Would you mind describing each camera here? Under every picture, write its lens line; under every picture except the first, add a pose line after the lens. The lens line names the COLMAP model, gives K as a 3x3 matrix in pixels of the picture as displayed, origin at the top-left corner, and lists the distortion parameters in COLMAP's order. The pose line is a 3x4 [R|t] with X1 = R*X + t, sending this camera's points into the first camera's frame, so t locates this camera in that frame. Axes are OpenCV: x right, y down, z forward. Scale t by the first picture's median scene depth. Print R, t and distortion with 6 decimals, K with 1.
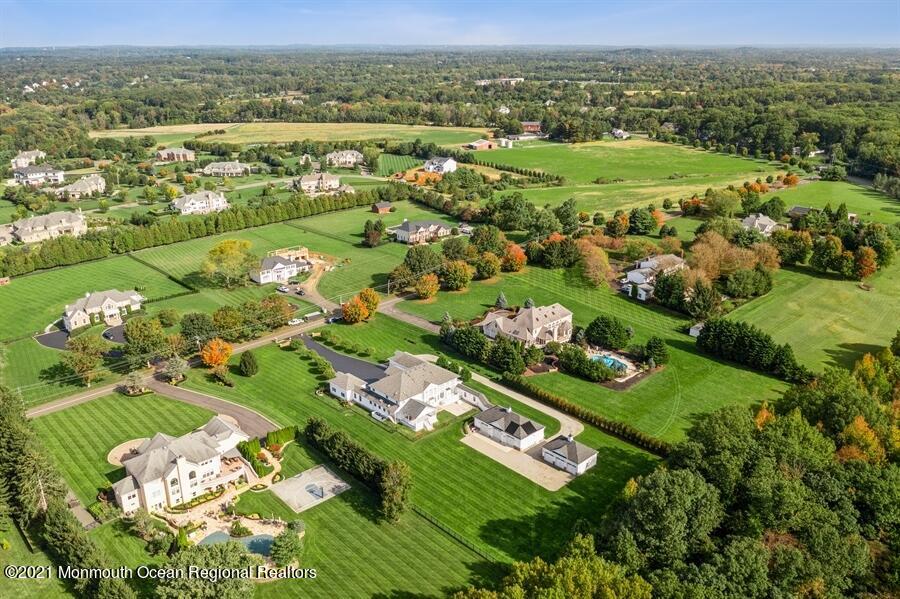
lens RADIAL K [[721.2, 0, 450.0], [0, 721.2, 299.5], [0, 0, 1]] dist [-0.004222, -0.000950]
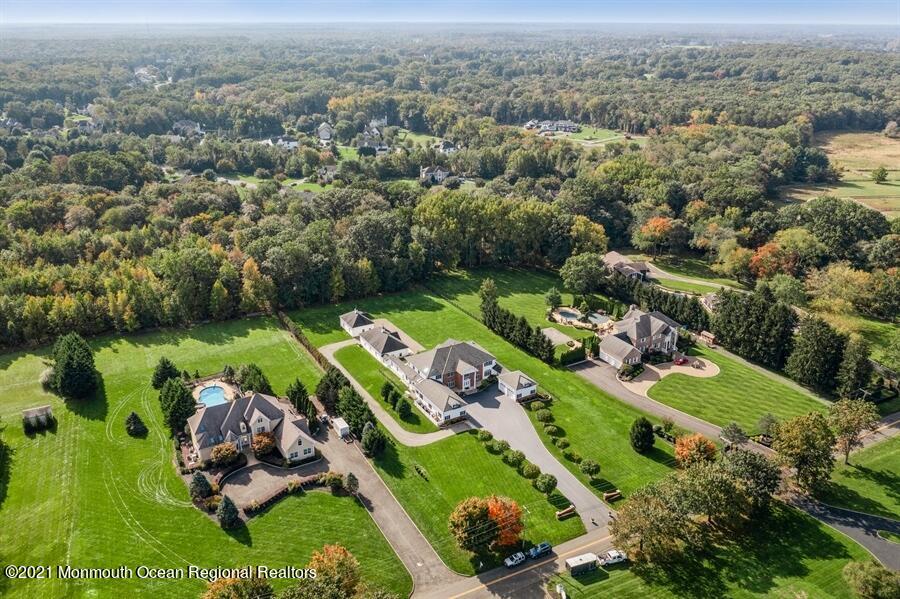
lens RADIAL K [[707.6, 0, 448.0], [0, 707.6, 297.7], [0, 0, 1]] dist [-0.013058, 0.003903]
pose [[-0.971712, -0.084404, 0.220572, -0.234179], [0.082136, 0.754878, 0.650702, -0.543263], [-0.221427, 0.650412, -0.726591, 1.522649]]
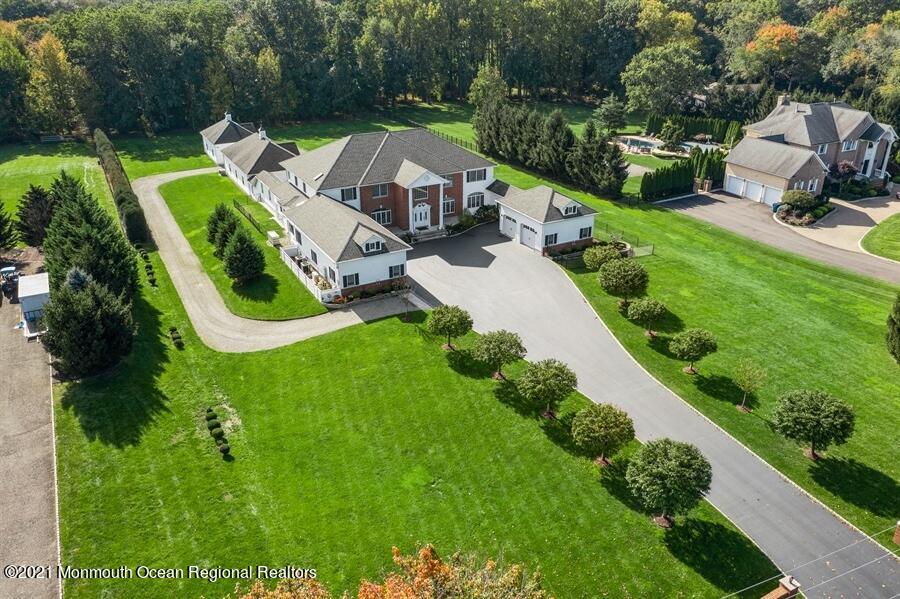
lens RADIAL K [[707.6, 0, 448.0], [0, 707.6, 297.7], [0, 0, 1]] dist [-0.013058, 0.003903]
pose [[-0.964455, -0.104180, 0.242845, -0.176294], [0.095378, 0.719809, 0.687589, -0.104202], [-0.246435, 0.686311, -0.684286, 1.218218]]
